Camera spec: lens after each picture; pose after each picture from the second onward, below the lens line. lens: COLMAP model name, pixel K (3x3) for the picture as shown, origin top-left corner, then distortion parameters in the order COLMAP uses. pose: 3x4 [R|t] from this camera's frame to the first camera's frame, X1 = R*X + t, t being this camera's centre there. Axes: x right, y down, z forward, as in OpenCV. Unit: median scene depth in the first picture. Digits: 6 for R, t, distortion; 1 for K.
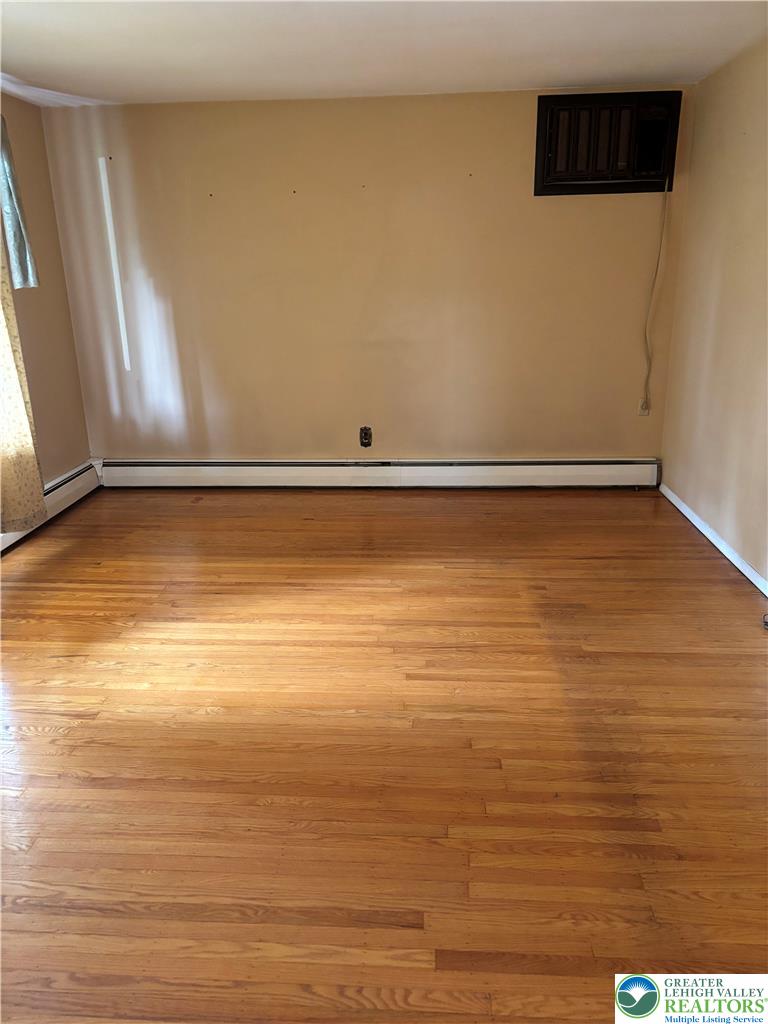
lens RADIAL K [[769.2, 0, 386.1], [0, 769.2, 513.4], [0, 0, 1]] dist [0.042961, -0.047615]
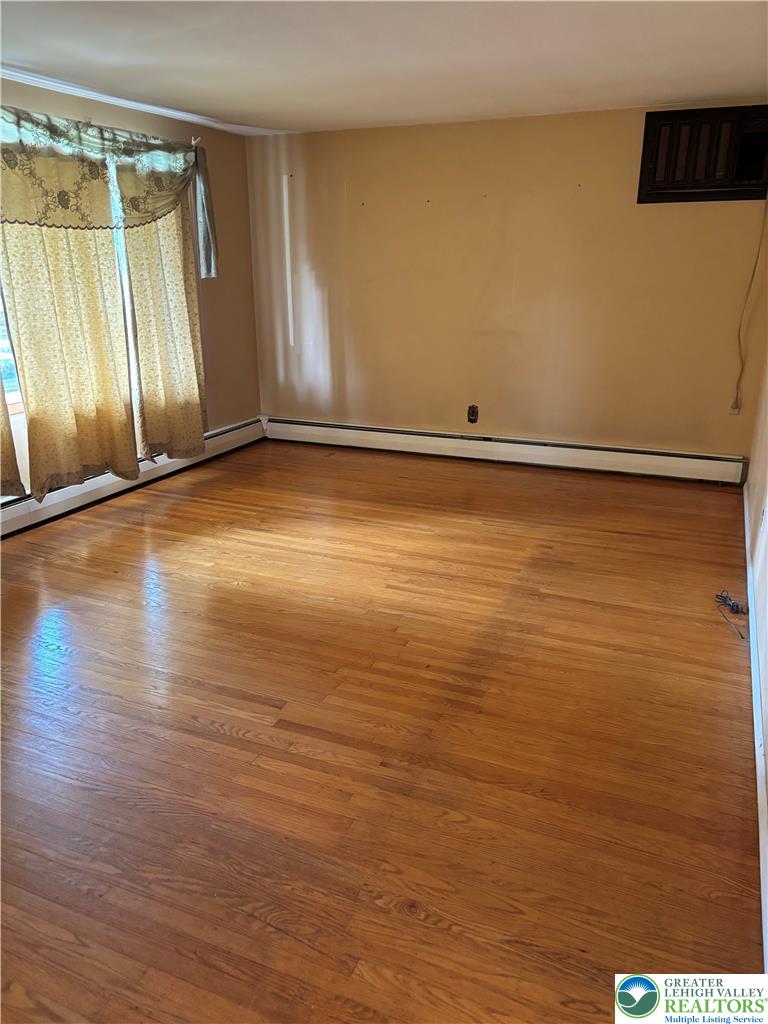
lens RADIAL K [[769.2, 0, 380.8], [0, 769.2, 513.6], [0, 0, 1]] dist [0.042961, -0.047615]
pose [[0.941540, 0.121320, -0.314298, 0.294103], [-0.117603, 0.992582, 0.030837, 0.036742], [0.315708, 0.007928, 0.948823, -0.170620]]
